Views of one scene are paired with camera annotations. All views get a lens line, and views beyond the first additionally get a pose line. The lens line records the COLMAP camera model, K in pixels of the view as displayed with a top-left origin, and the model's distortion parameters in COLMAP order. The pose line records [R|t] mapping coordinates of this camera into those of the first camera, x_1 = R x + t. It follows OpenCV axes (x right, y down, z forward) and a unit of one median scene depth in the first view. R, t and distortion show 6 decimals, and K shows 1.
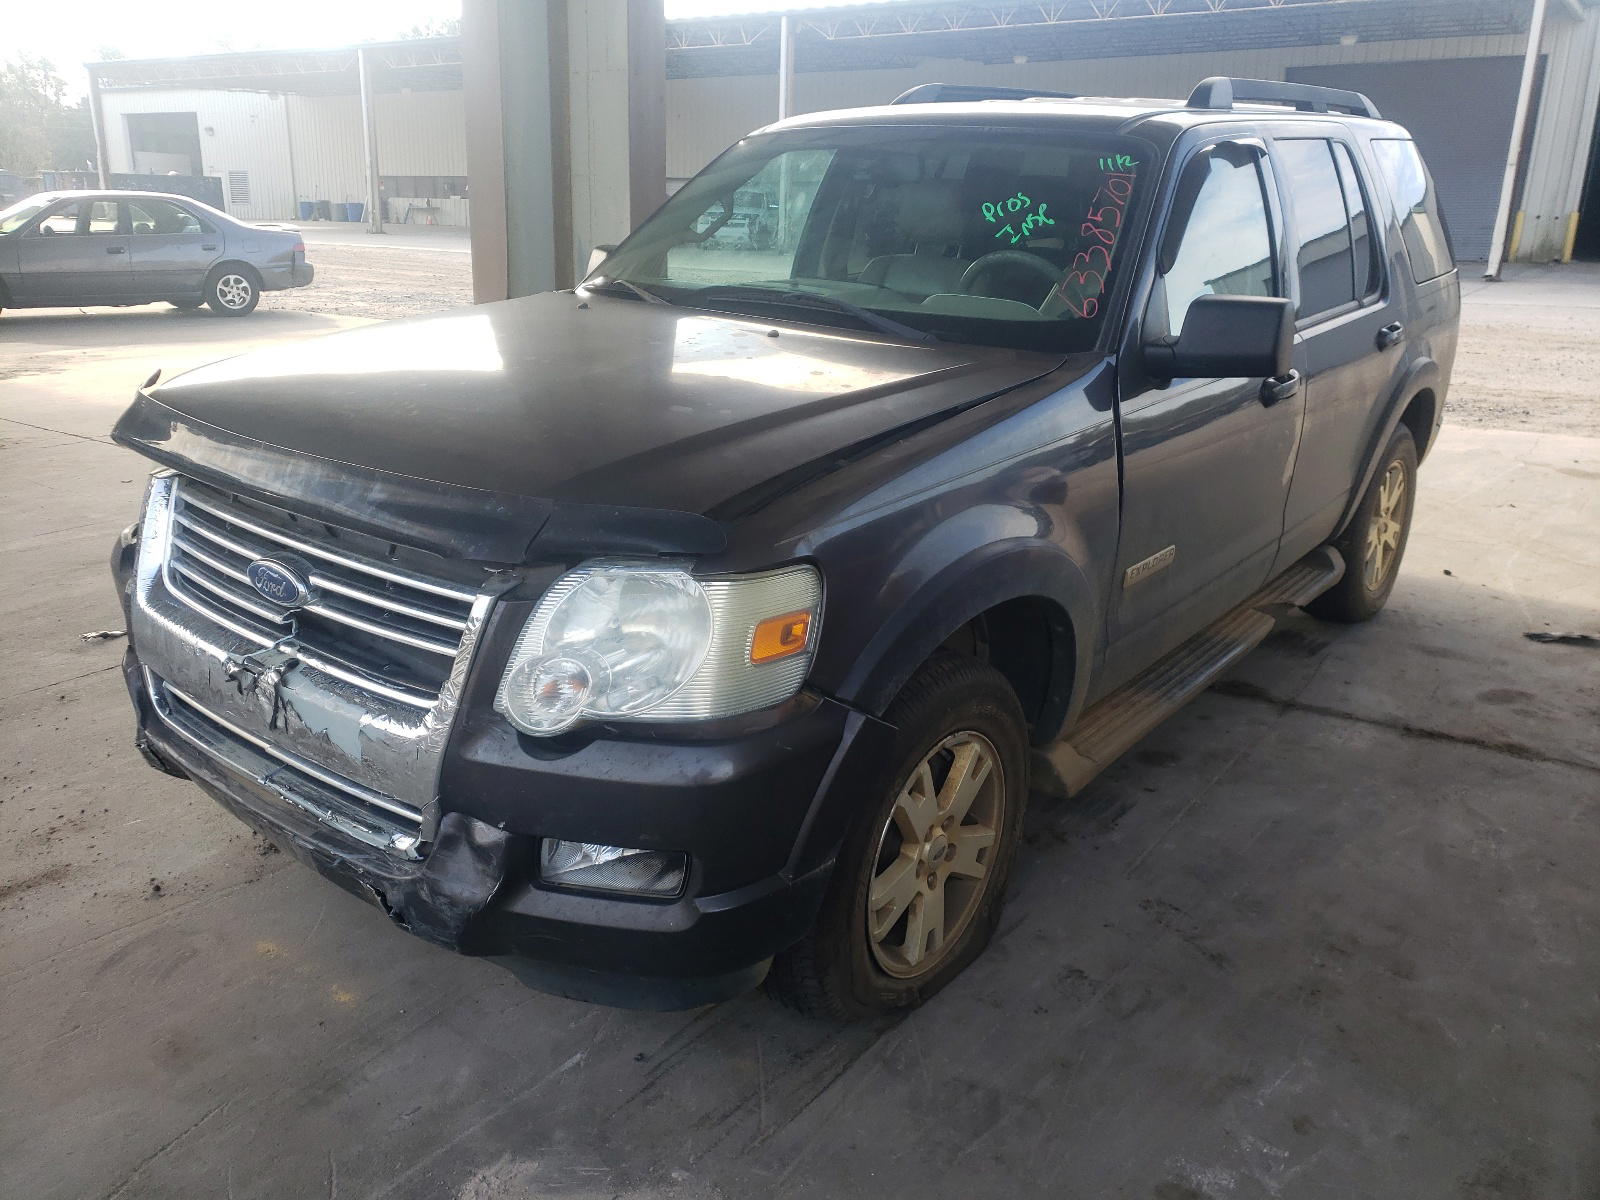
lens RADIAL K [[1227.6, 0, 796.7], [0, 1227.6, 594.1], [0, 0, 1]] dist [-0.007012, -0.005755]
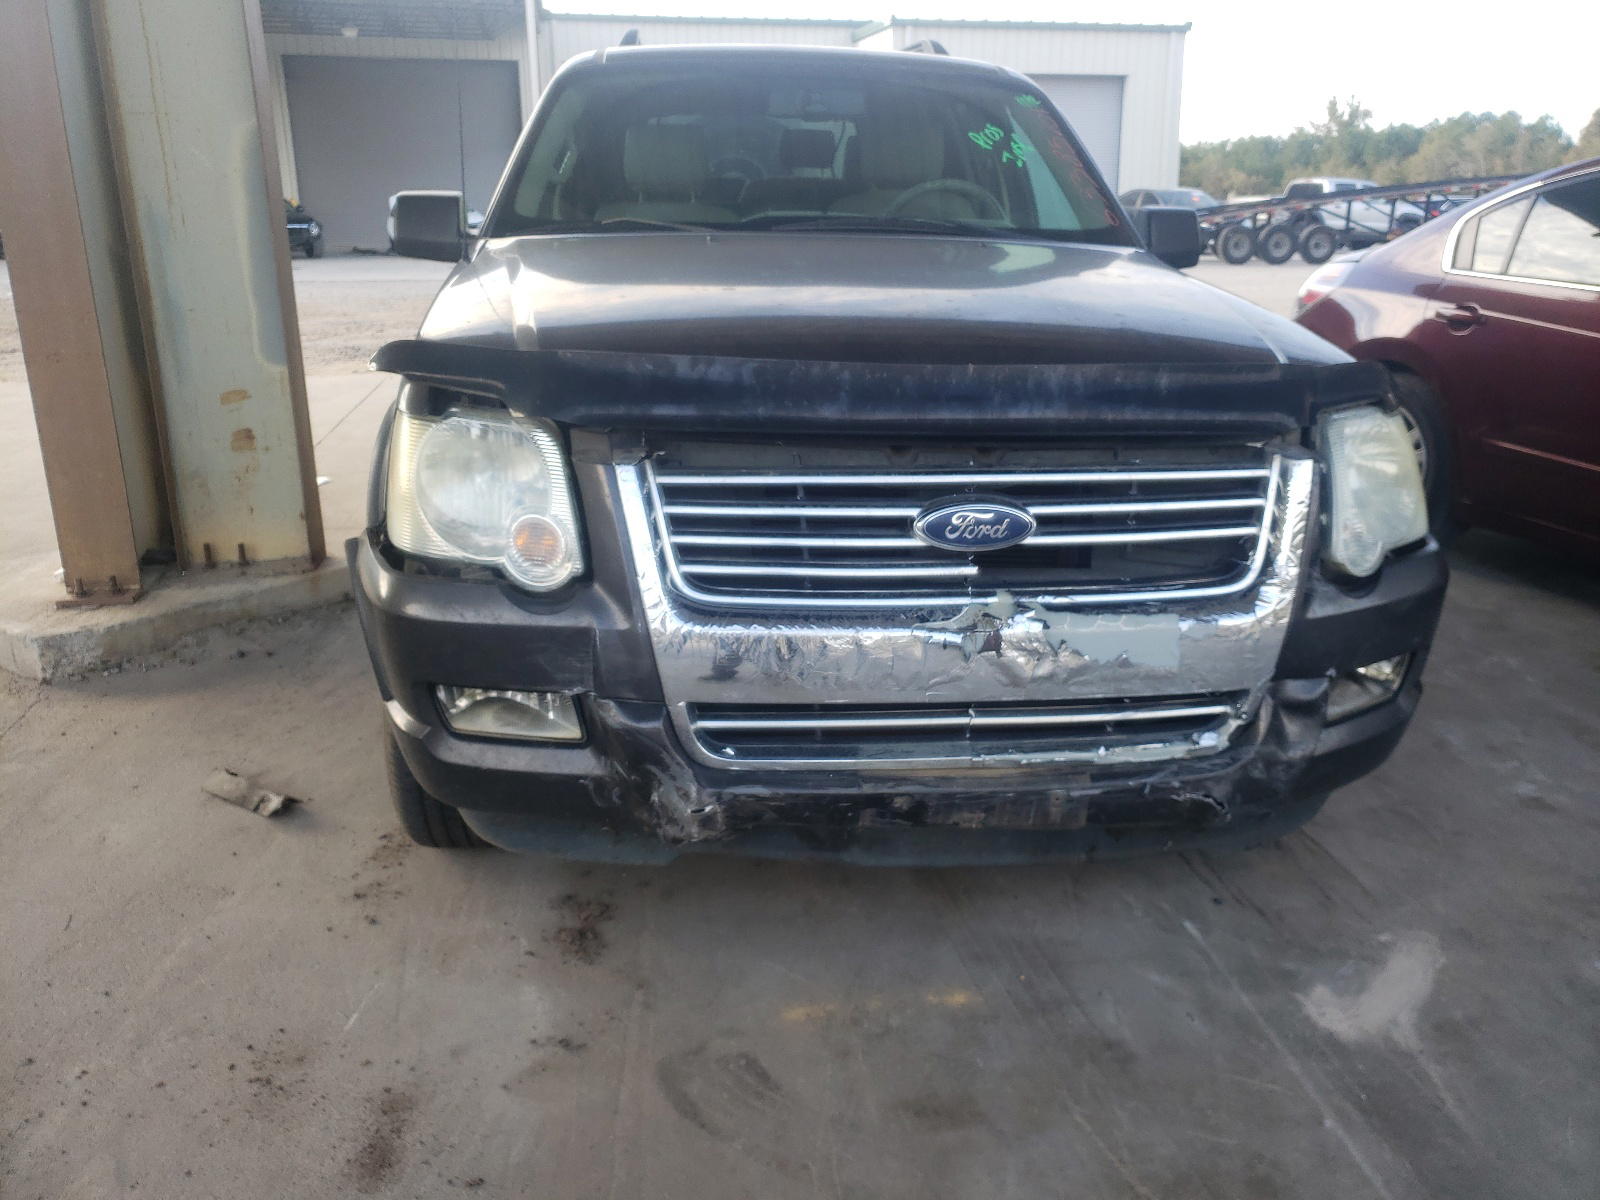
lens RADIAL K [[1227.6, 0, 799.5], [0, 1227.6, 595.9], [0, 0, 1]] dist [-0.007012, -0.005755]
pose [[0.721019, -0.237391, 0.650981, -0.899591], [0.233770, 0.967739, 0.093981, -0.059963], [-0.652290, 0.084418, 0.753254, 0.351970]]
